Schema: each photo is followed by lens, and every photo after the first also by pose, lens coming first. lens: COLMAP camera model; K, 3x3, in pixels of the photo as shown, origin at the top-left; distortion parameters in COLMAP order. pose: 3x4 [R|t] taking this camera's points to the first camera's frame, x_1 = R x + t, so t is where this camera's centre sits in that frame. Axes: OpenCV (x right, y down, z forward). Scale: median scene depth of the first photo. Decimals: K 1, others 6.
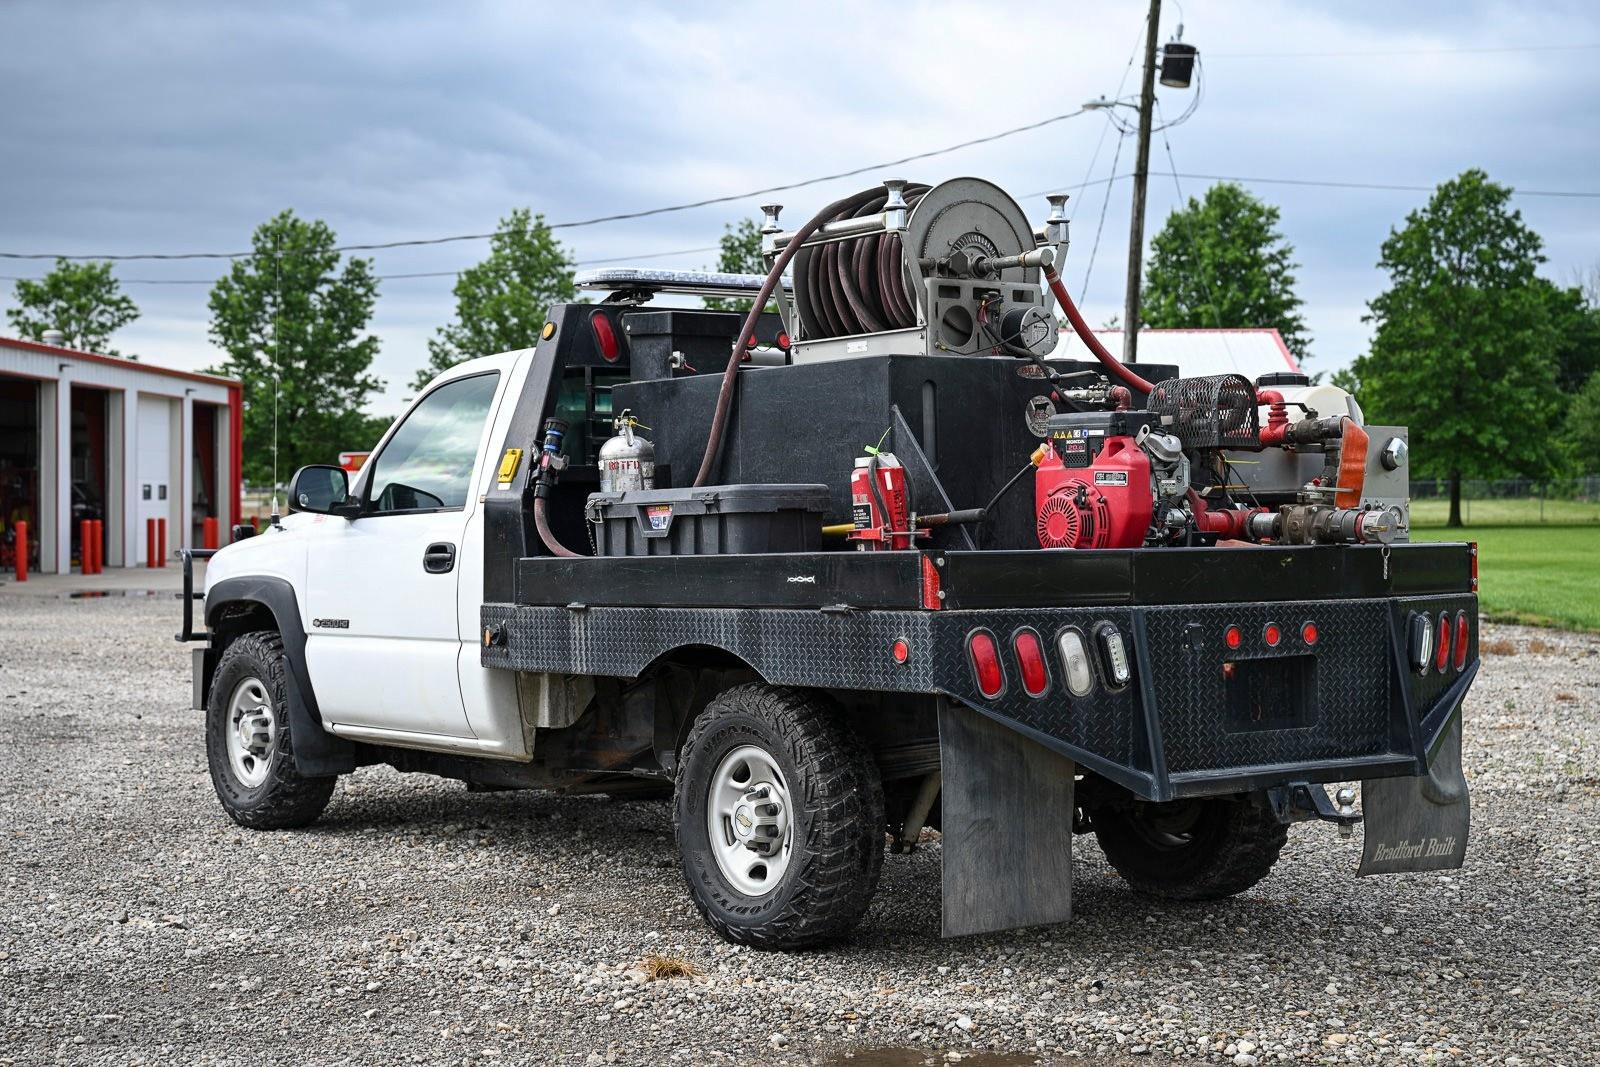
lens RADIAL K [[2551.2, 0, 800.0], [0, 2551.2, 533.5], [0, 0, 1]] dist [-0.004055, 0.021017]
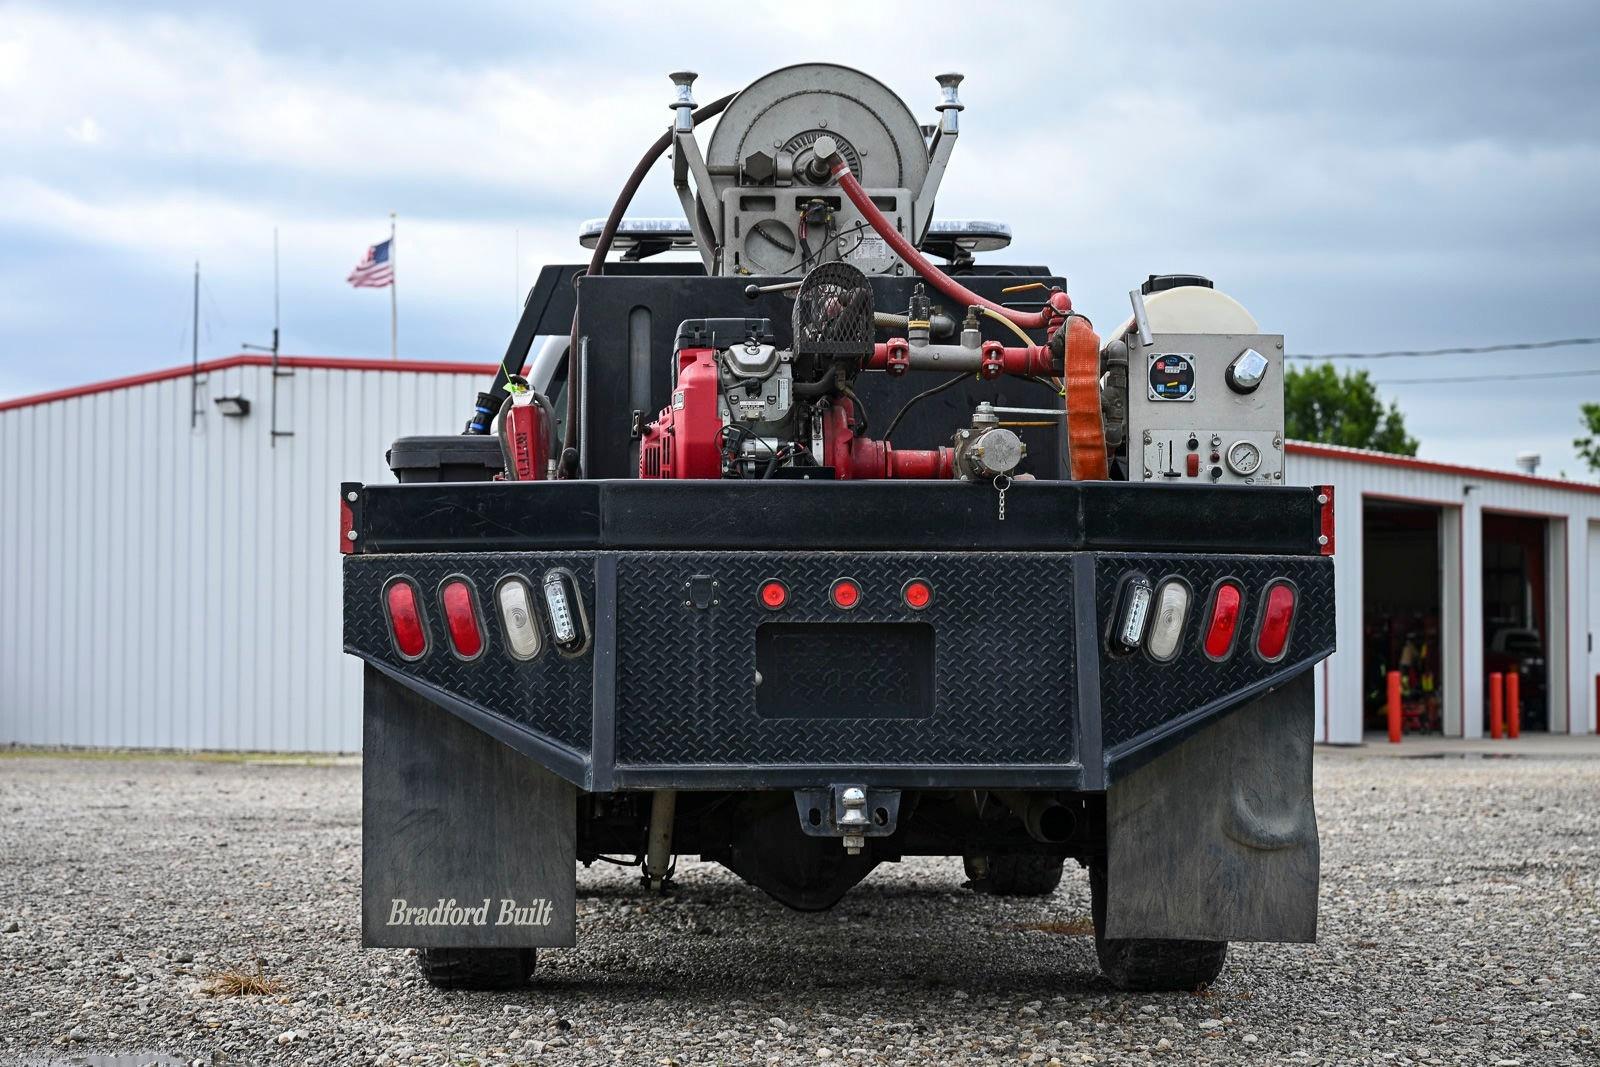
lens RADIAL K [[3140.8, 0, 800.0], [0, 3140.8, 533.5], [0, 0, 1]] dist [0.010170, -0.102637]
pose [[0.825920, -0.027287, -0.563127, 0.706354], [-0.007713, 0.998188, -0.059681, 0.078123], [0.563735, 0.053635, 0.824212, 0.212932]]
